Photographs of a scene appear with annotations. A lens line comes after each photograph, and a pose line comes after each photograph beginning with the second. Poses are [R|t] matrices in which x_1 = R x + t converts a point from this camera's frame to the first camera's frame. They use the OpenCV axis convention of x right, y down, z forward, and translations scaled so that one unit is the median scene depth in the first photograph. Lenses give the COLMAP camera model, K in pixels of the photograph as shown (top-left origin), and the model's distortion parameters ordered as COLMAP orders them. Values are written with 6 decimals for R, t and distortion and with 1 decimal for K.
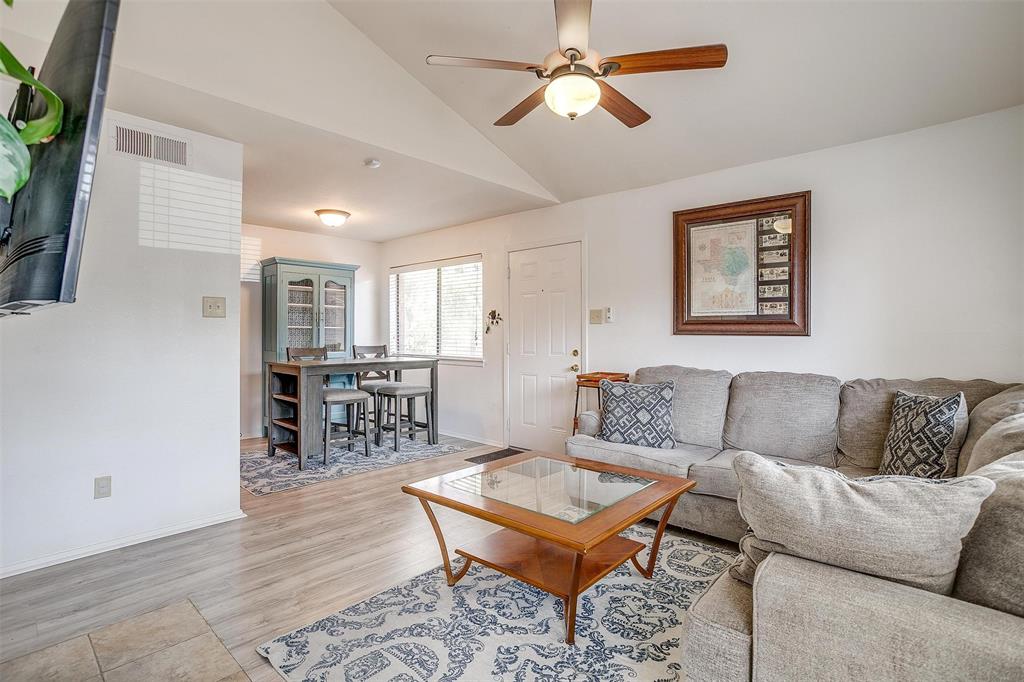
lens RADIAL K [[470.5, 0, 528.7], [0, 470.5, 338.4], [0, 0, 1]] dist [-0.050467, 0.023482]
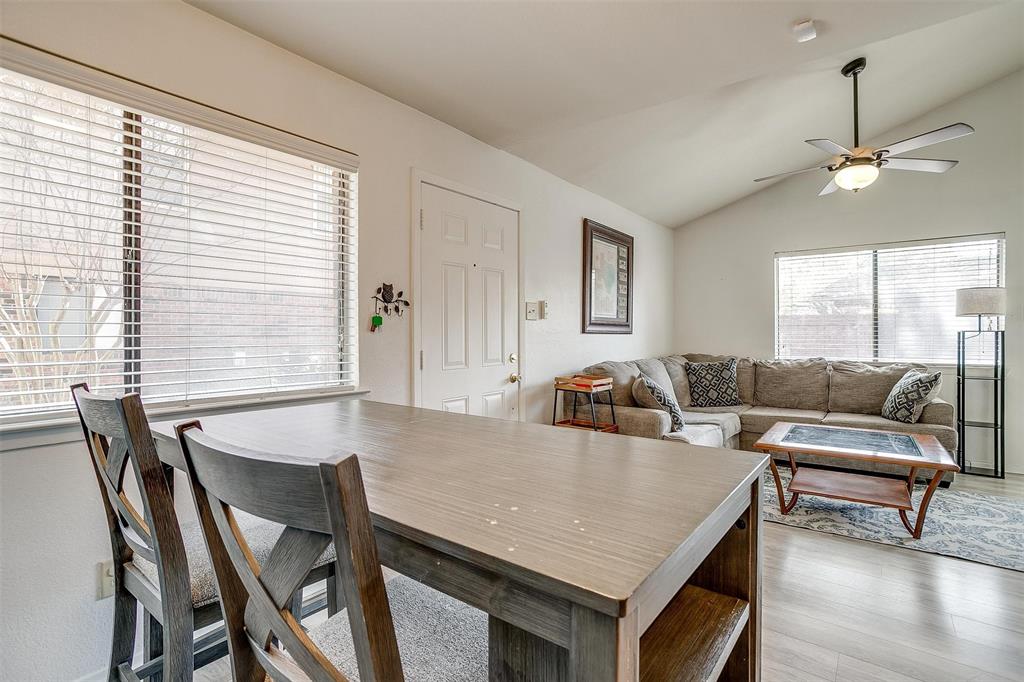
lens RADIAL K [[470.5, 0, 528.7], [0, 470.5, 338.4], [0, 0, 1]] dist [-0.050467, 0.023482]
pose [[-0.020795, -0.009728, 0.999736, -0.781515], [0.011969, 0.999879, 0.009979, -0.008153], [-0.999712, 0.012173, -0.020676, 1.188334]]
